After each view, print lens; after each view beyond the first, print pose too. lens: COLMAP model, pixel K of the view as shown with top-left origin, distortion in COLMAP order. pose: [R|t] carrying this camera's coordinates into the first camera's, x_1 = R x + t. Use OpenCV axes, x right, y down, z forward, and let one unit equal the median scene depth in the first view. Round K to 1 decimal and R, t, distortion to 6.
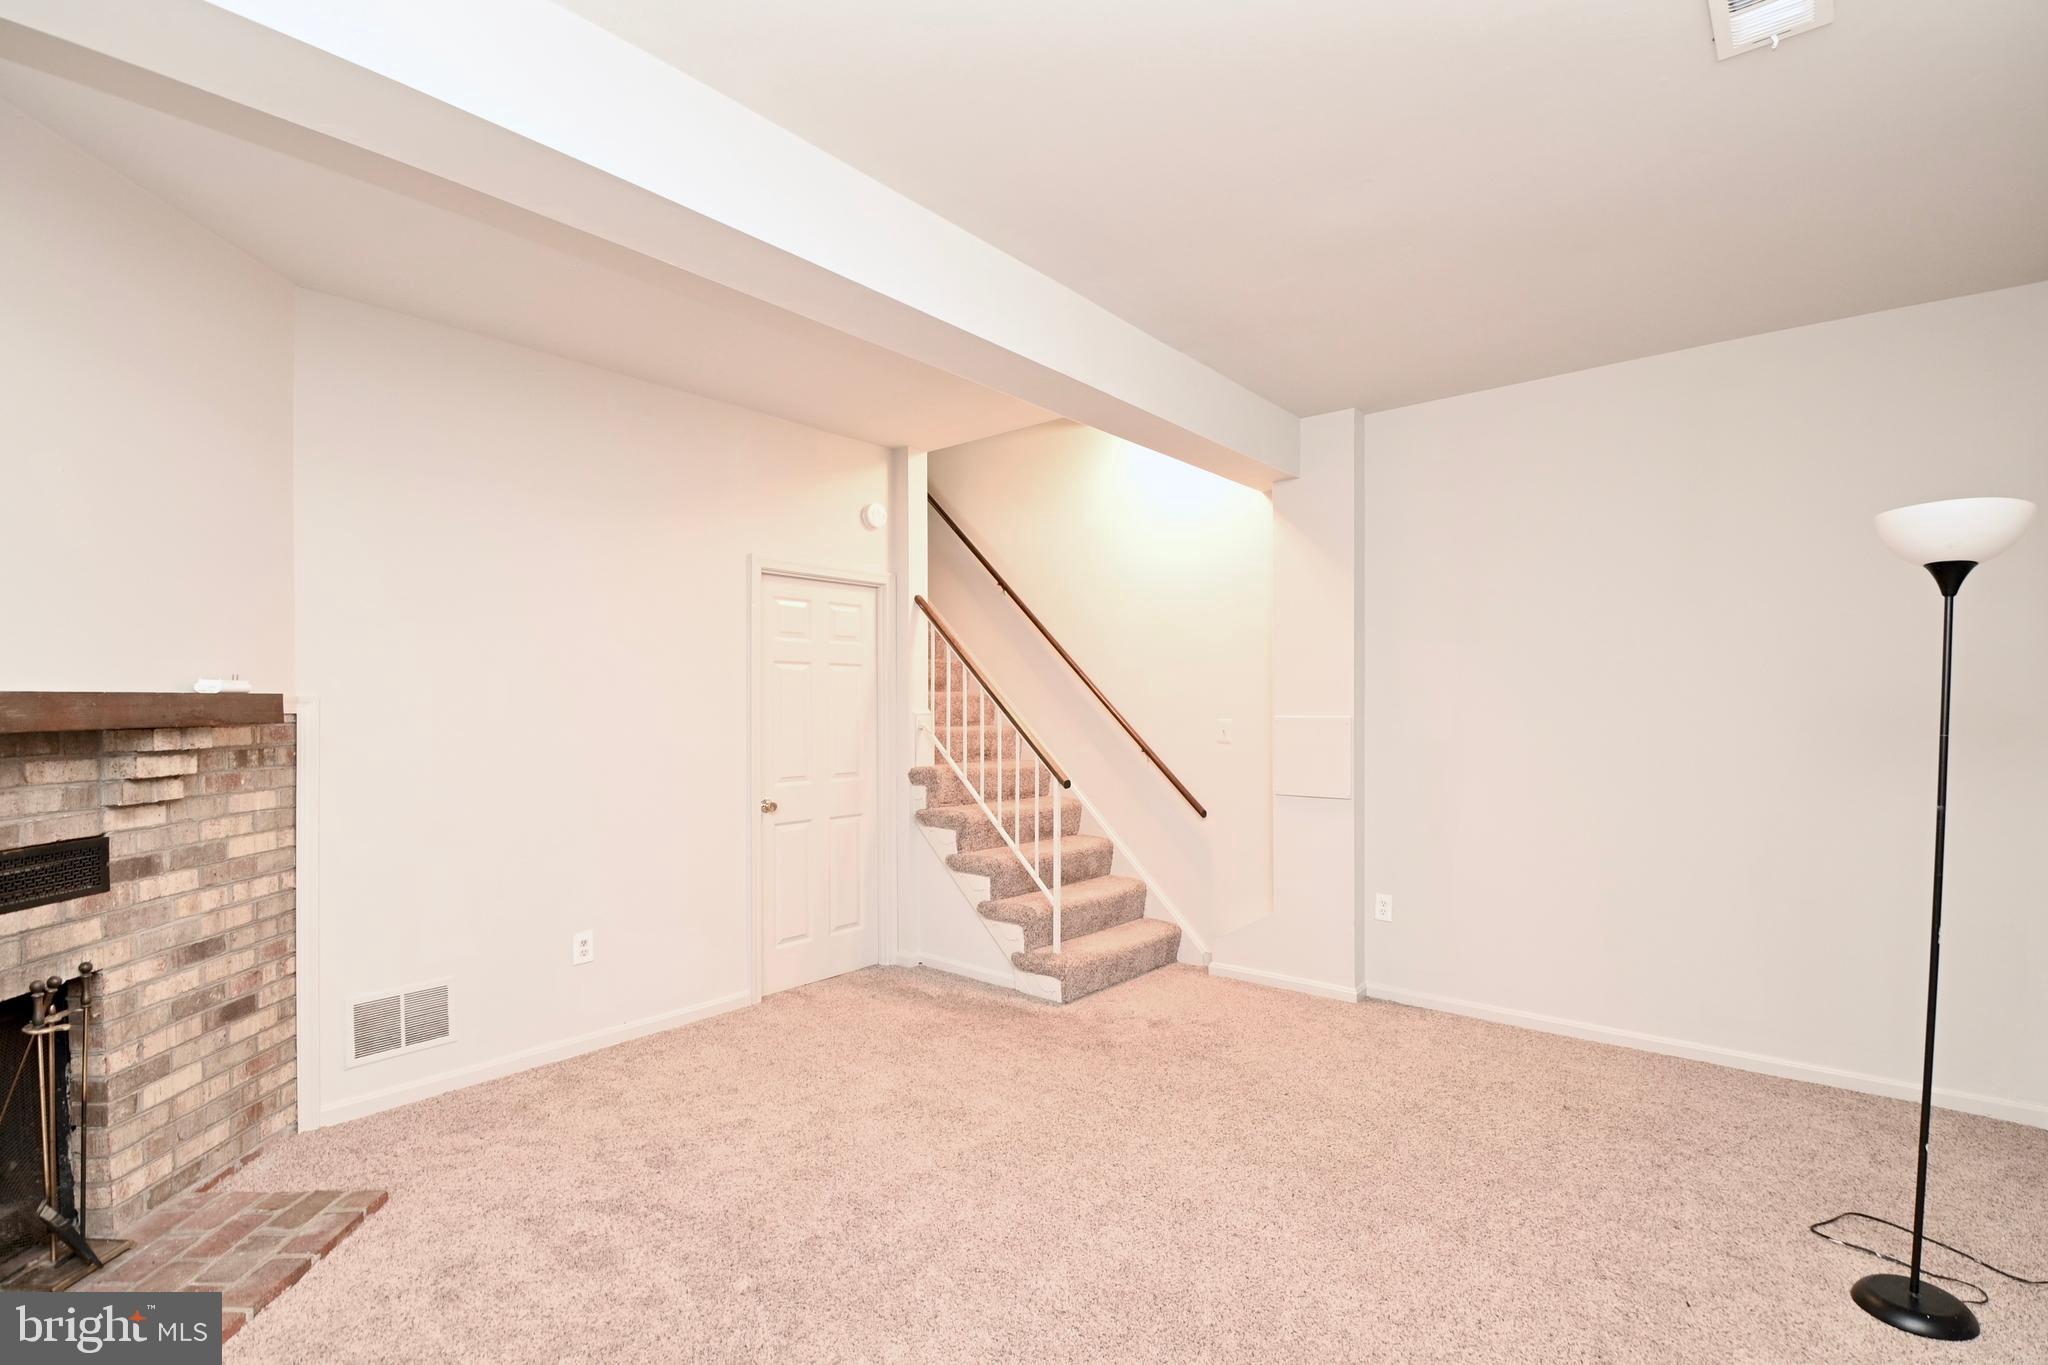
lens RADIAL K [[937.9, 0, 1027.9], [0, 937.9, 698.9], [0, 0, 1]] dist [-0.003437, -0.004335]
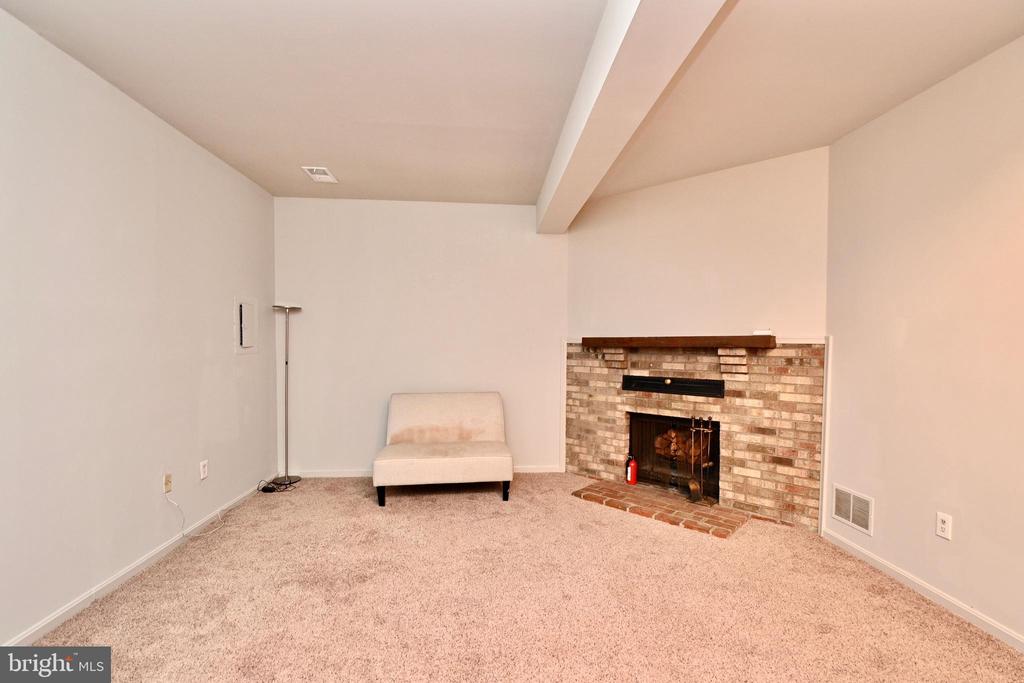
lens RADIAL K [[469.0, 0, 513.0], [0, 469.0, 341.6], [0, 0, 1]] dist [-0.003437, -0.004335]
pose [[-0.716039, 0.003838, -0.698050, 0.571035], [0.004622, 0.999989, 0.000757, 0.006736], [0.698045, -0.002684, -0.716049, 1.447175]]
